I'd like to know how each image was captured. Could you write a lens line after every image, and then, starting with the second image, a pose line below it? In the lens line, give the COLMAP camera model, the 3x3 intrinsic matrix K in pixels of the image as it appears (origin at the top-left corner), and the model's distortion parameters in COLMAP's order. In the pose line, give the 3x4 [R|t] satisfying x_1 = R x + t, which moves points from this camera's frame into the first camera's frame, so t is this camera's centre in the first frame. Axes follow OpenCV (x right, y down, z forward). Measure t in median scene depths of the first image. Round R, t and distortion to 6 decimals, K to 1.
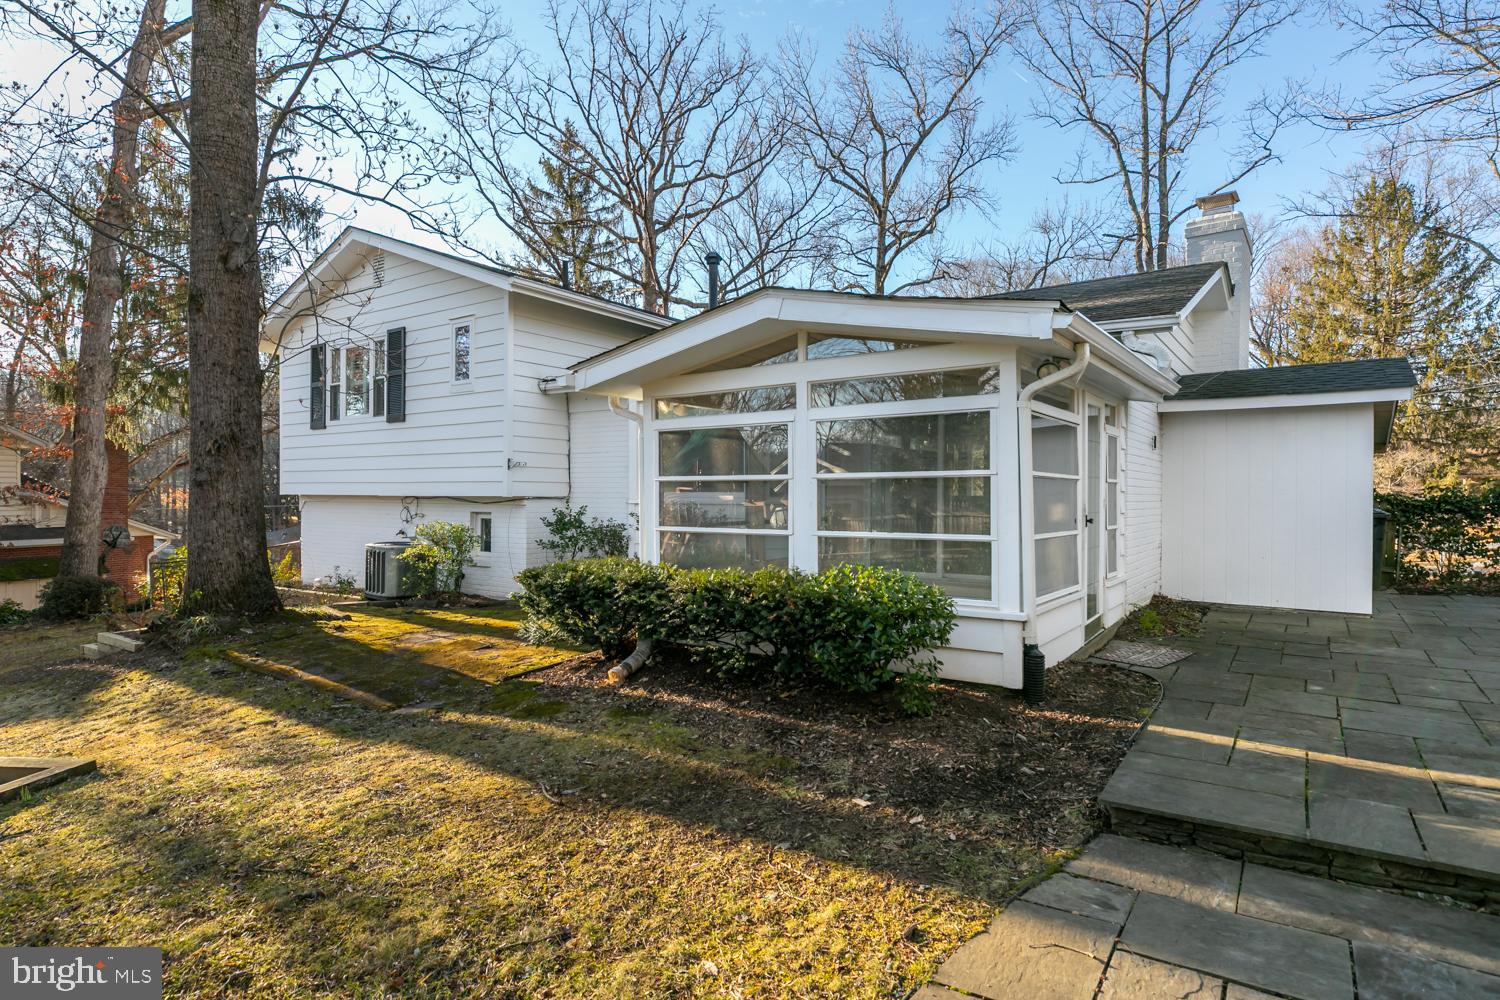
lens RADIAL K [[805.8, 0, 750.0], [0, 805.8, 500.0], [0, 0, 1]] dist [-0.005511, 0.000096]
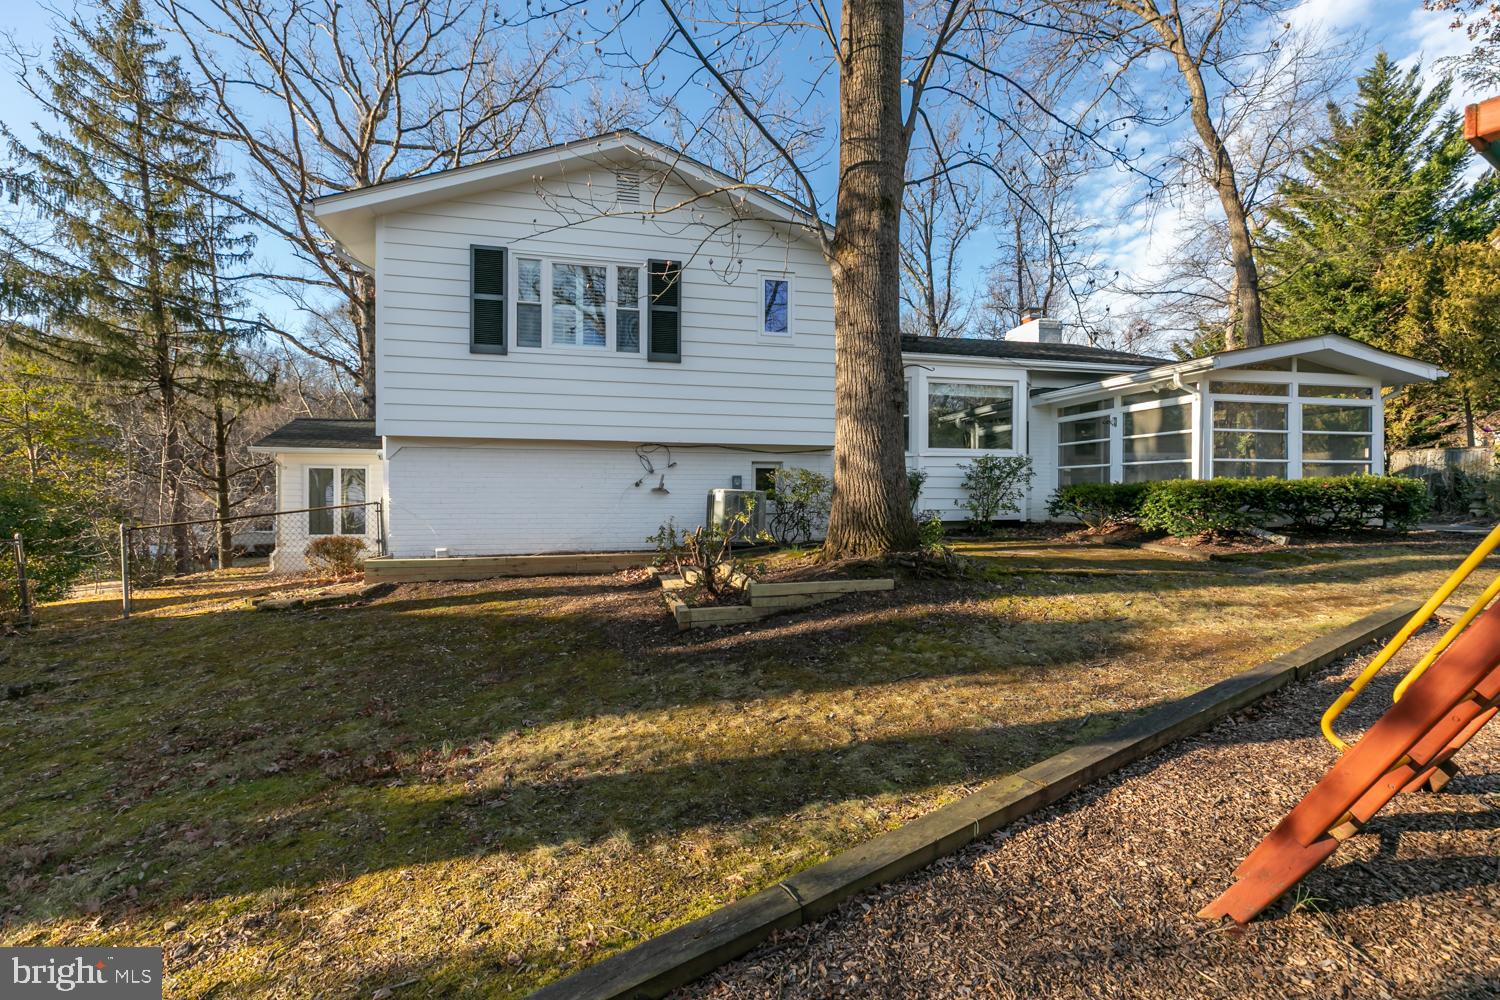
lens RADIAL K [[677.3, 0, 749.6], [0, 677.3, 492.7], [0, 0, 1]] dist [0.002178, -0.000549]
pose [[0.658482, -0.005239, 0.752578, -3.266004], [0.006797, 0.999976, 0.001014, 0.180880], [-0.752566, 0.004447, 0.658502, 1.403240]]
